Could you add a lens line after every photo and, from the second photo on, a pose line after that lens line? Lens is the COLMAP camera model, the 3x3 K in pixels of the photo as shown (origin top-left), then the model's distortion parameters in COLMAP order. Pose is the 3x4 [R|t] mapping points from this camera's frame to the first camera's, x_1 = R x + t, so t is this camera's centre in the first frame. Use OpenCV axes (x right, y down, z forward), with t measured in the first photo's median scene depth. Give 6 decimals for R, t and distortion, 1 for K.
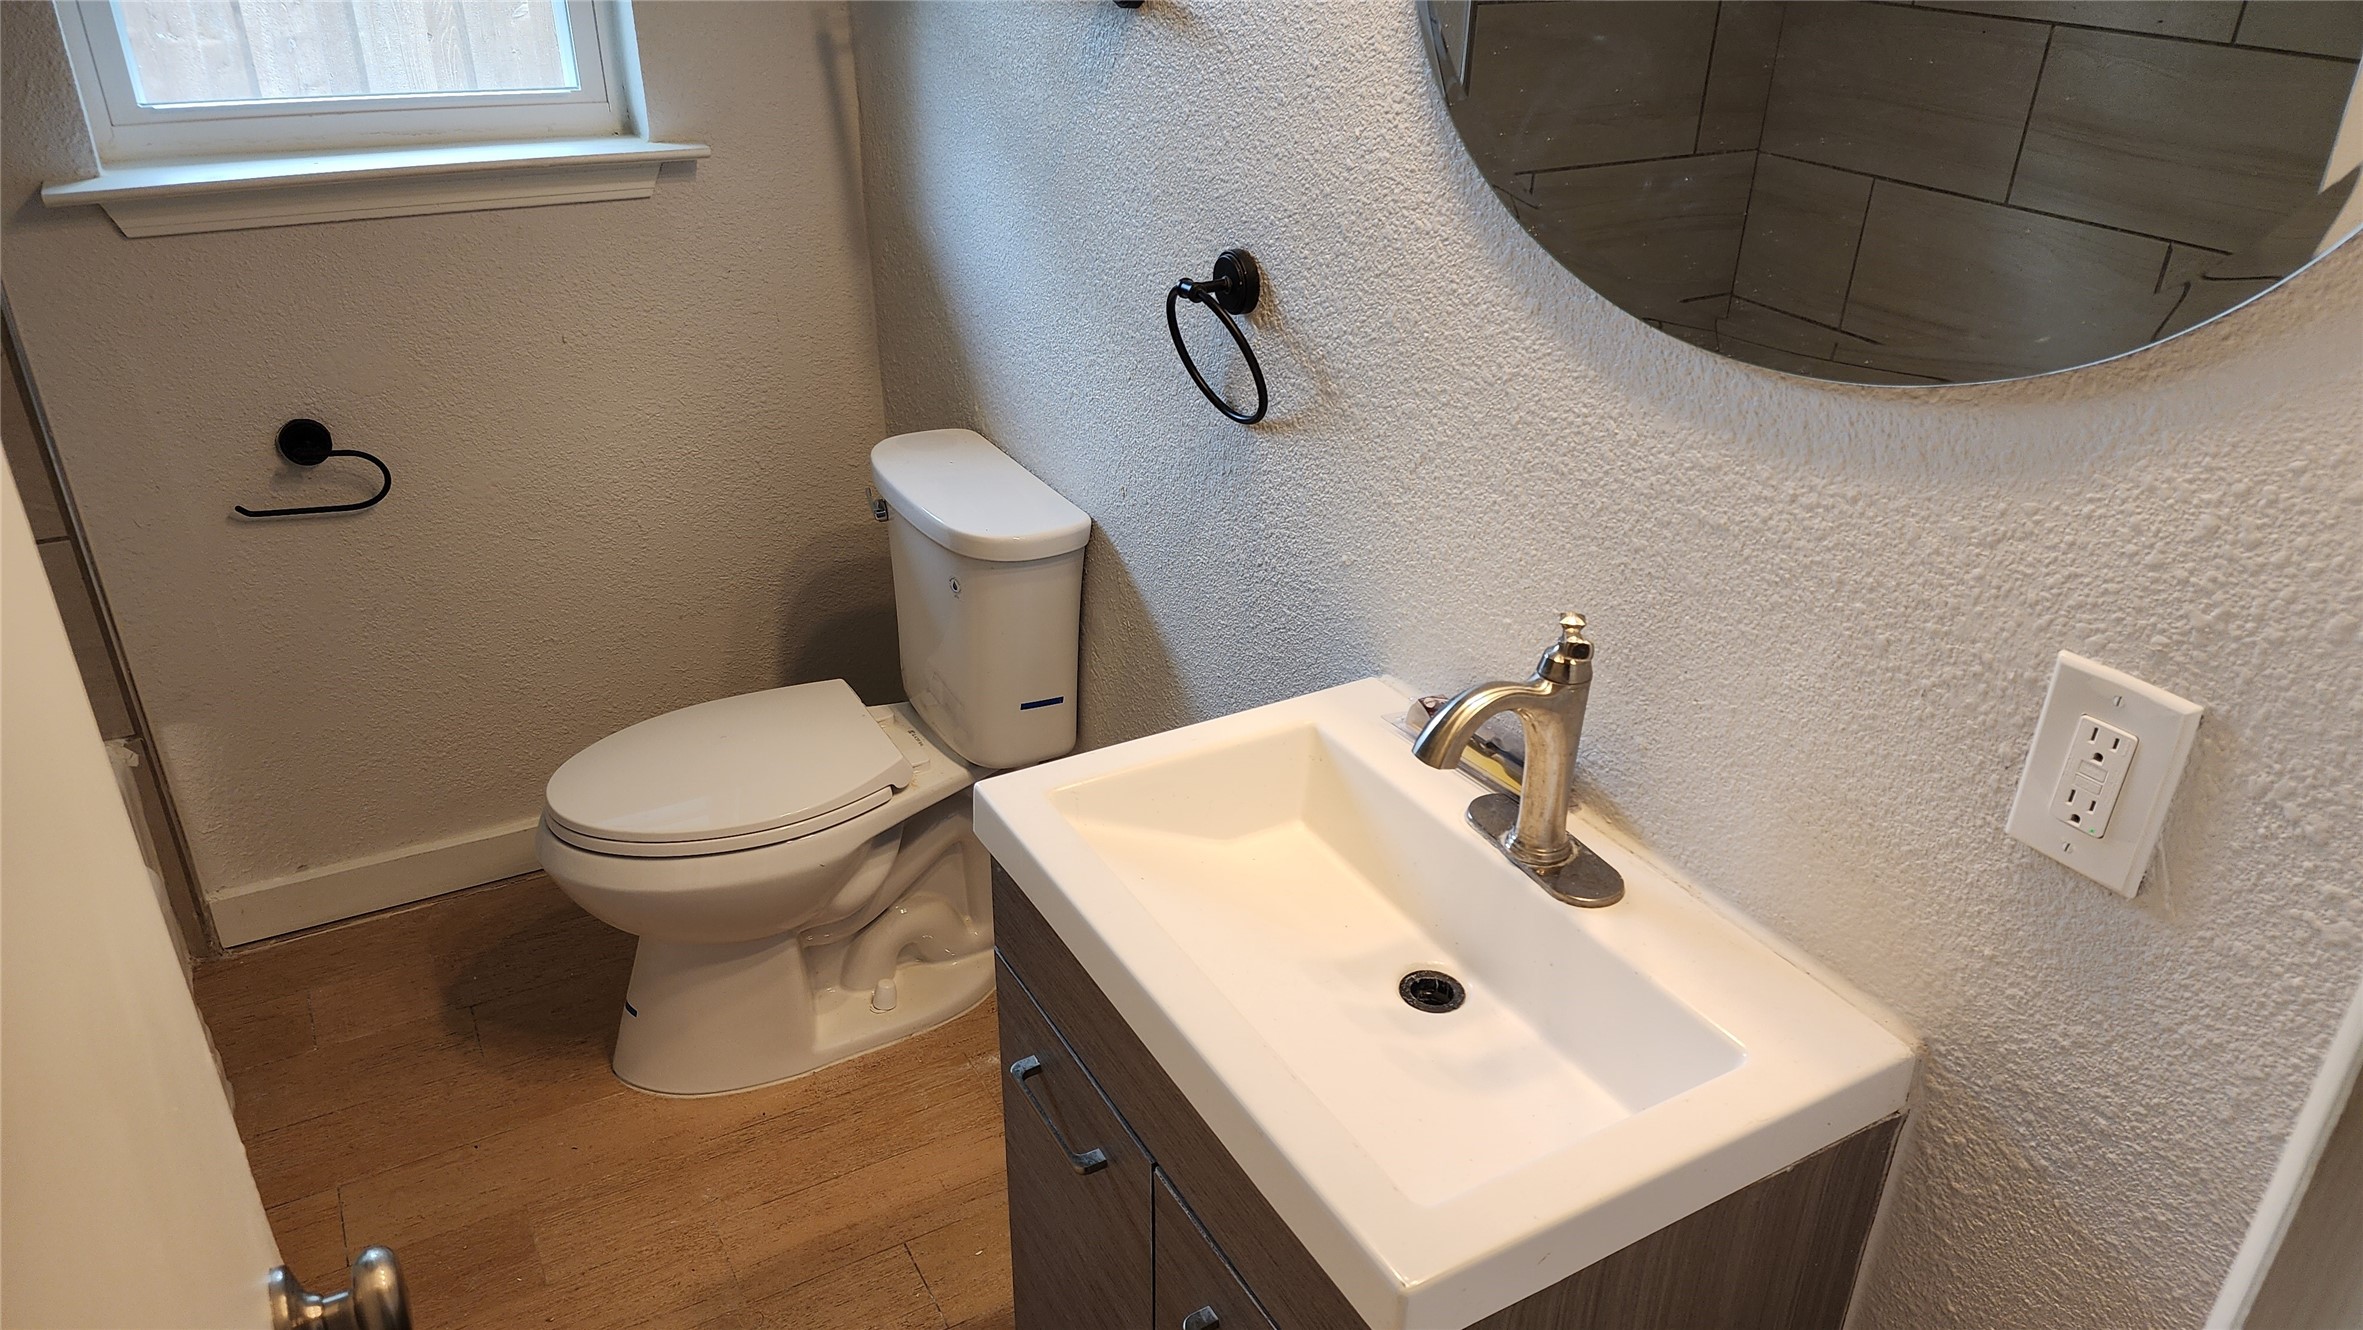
lens RADIAL K [[1585.5, 0, 1185.8], [0, 1585.5, 672.6], [0, 0, 1]] dist [0.098304, -0.092330]
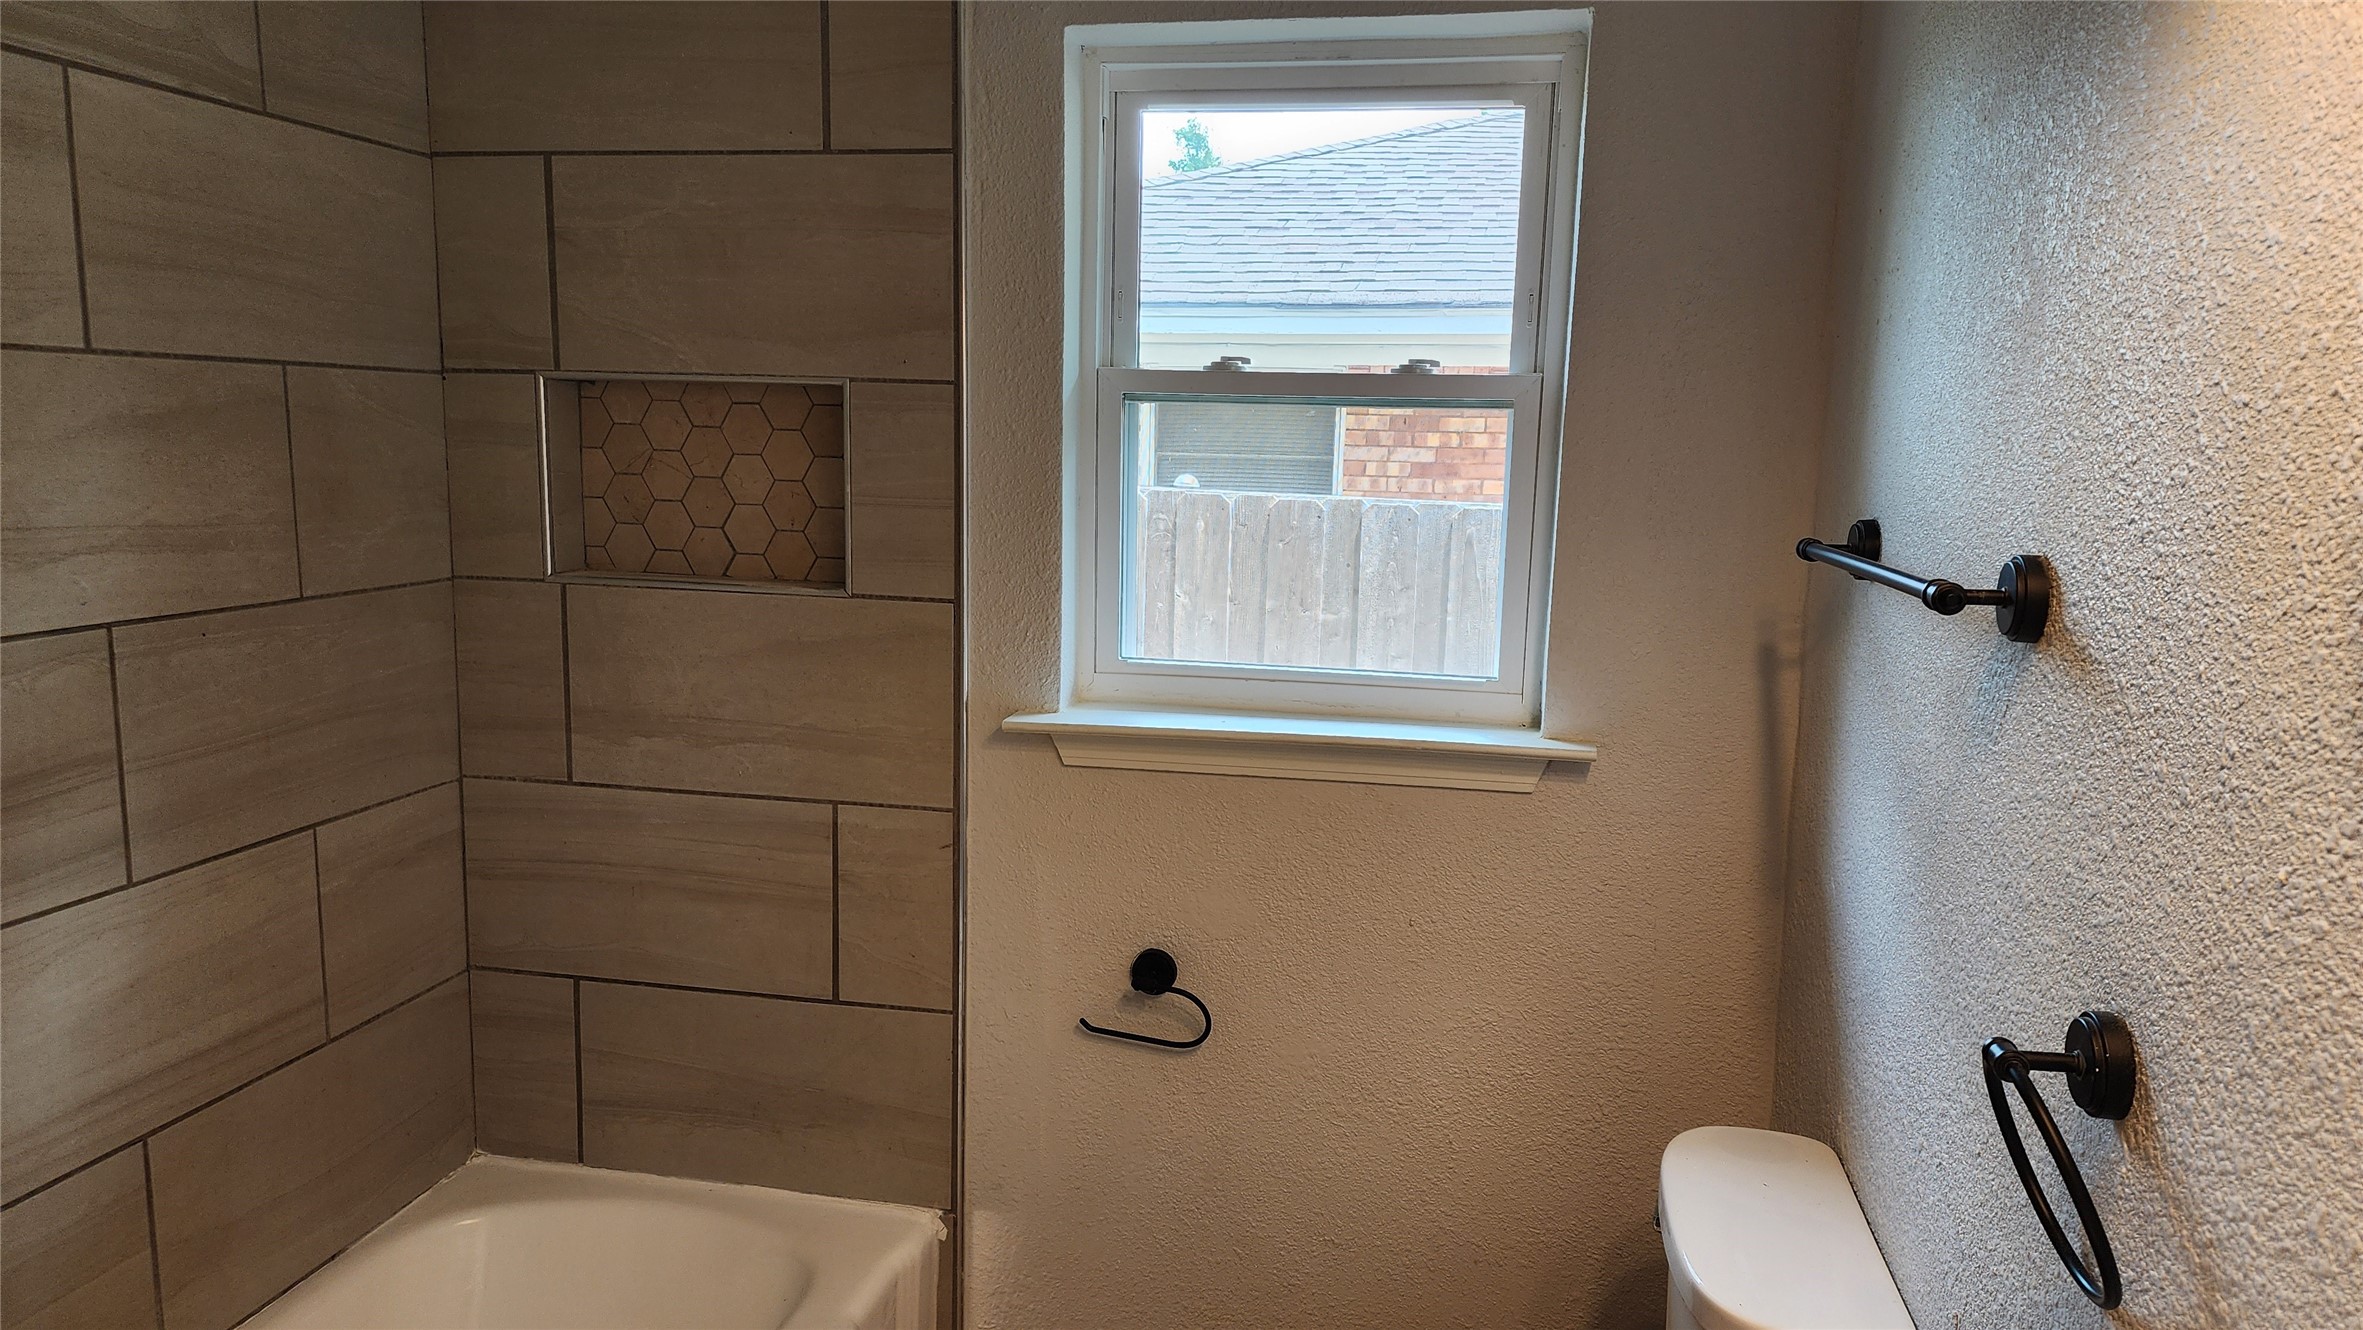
lens RADIAL K [[1585.5, 0, 1185.8], [0, 1585.5, 672.6], [0, 0, 1]] dist [0.098304, -0.092330]
pose [[0.755068, 0.095058, -0.648719, 0.156502], [-0.313325, 0.921456, -0.229667, -0.134524], [0.575934, 0.376674, 0.725546, 0.305790]]
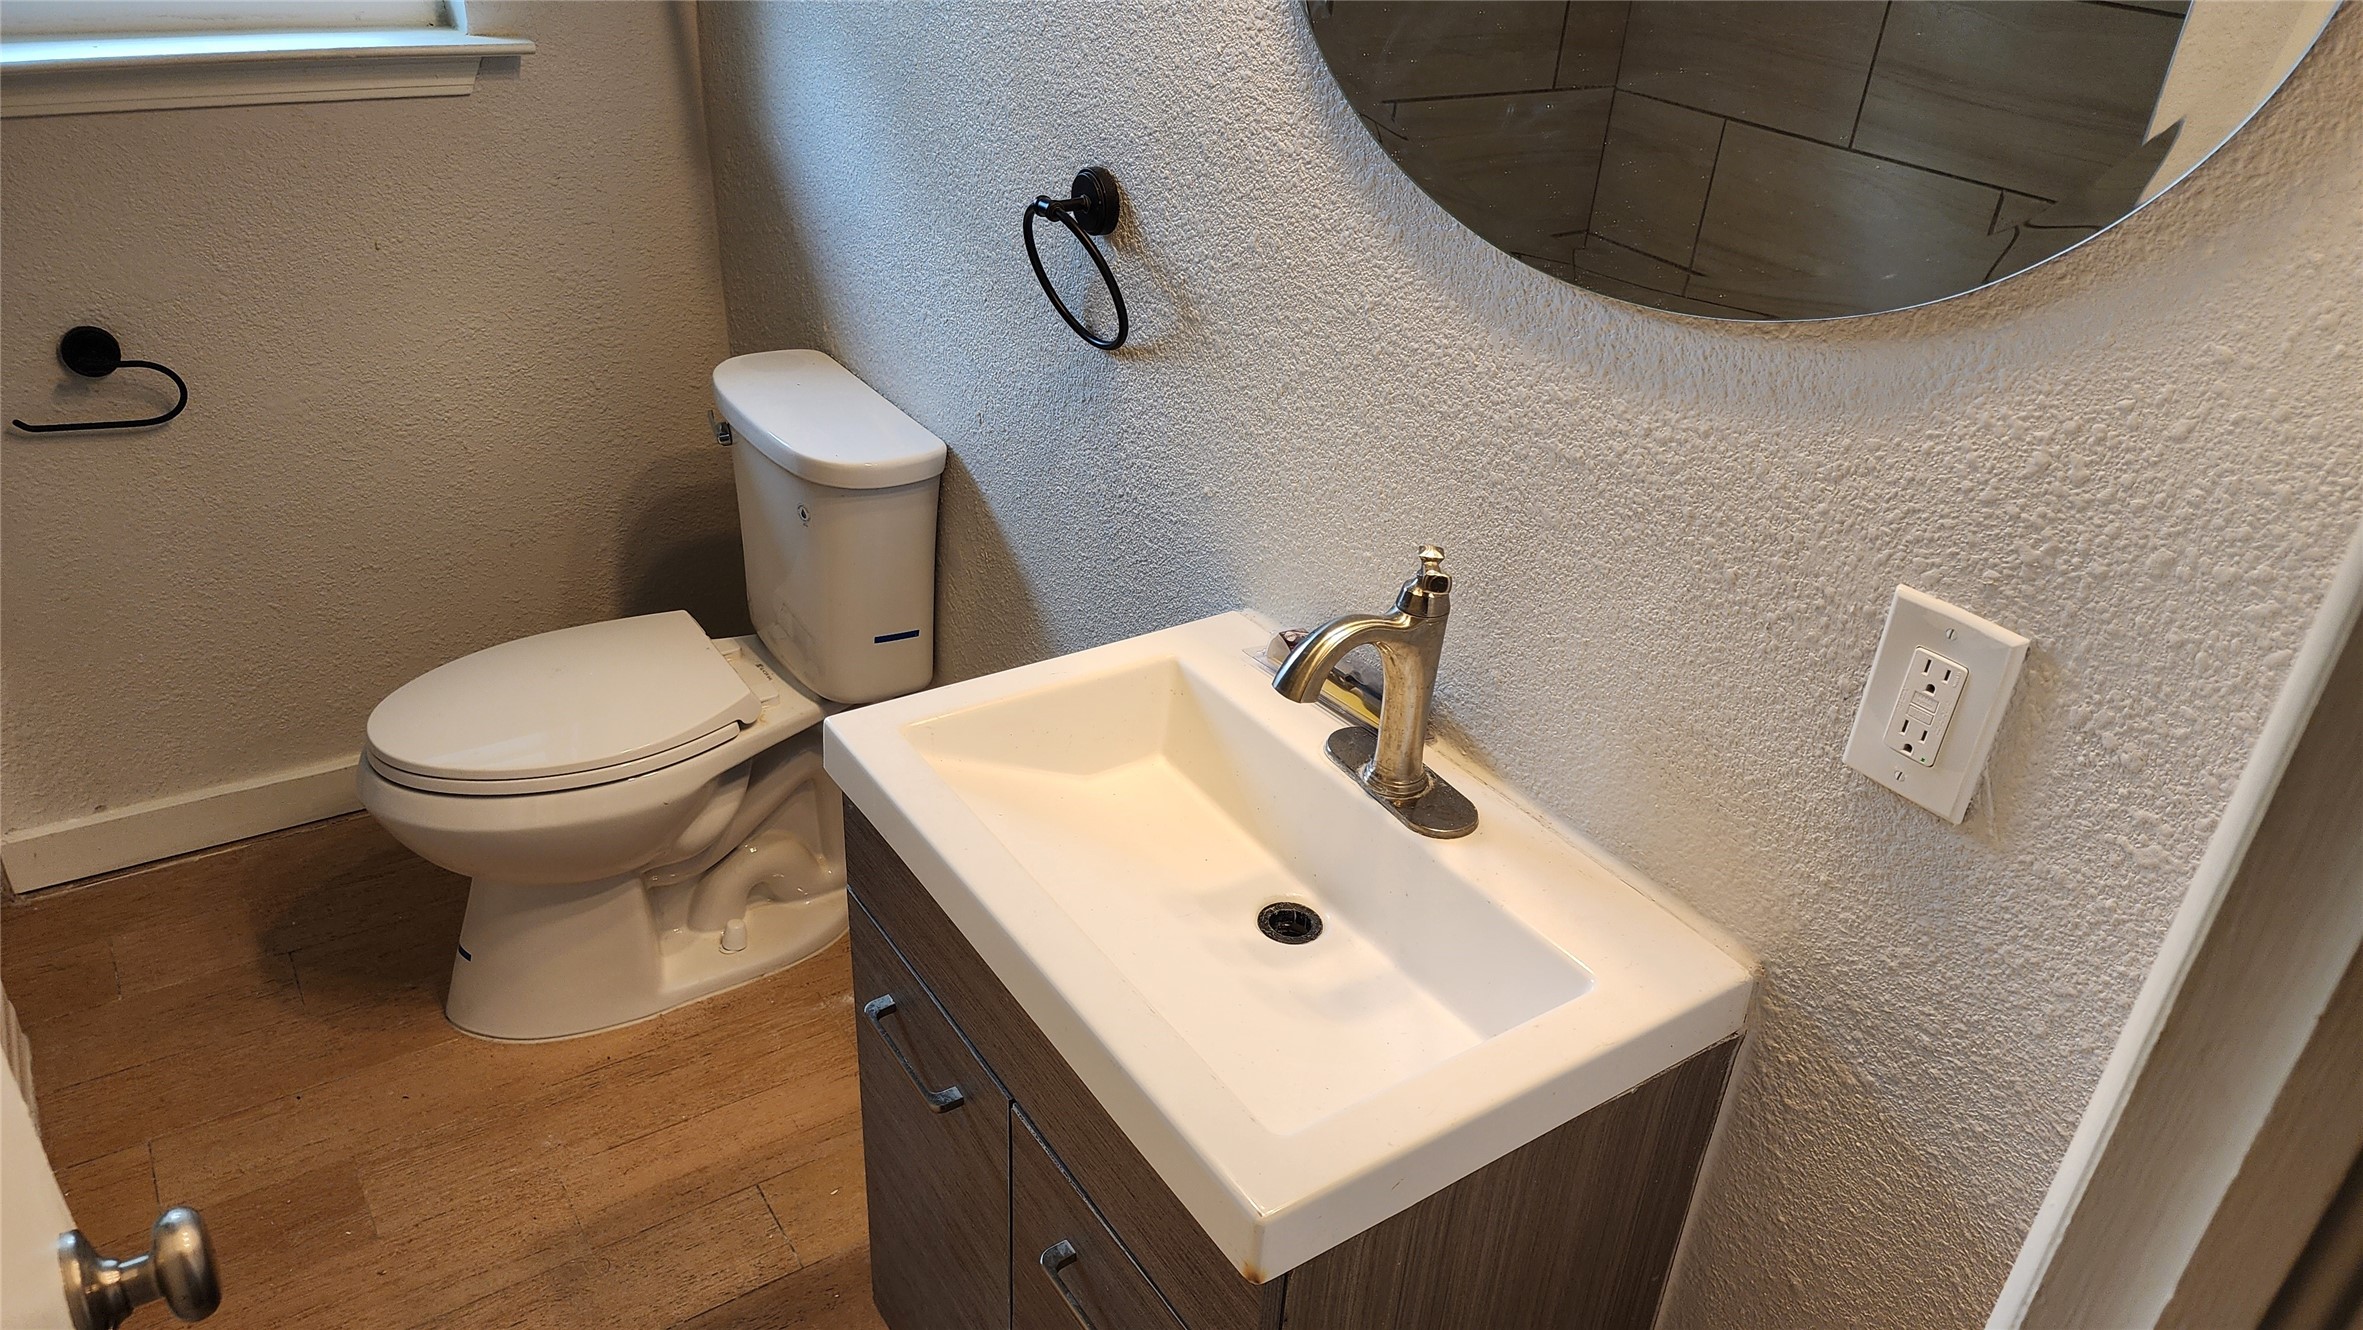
lens RADIAL K [[1594.9, 0, 1181.5], [0, 1594.9, 665.0], [0, 0, 1]] dist [0.105610, -0.108394]
pose [[0.996474, 0.000269, 0.083897, 0.001881], [-0.003334, 0.999332, 0.036393, 0.001127], [-0.083831, -0.036544, 0.995810, 0.010517]]
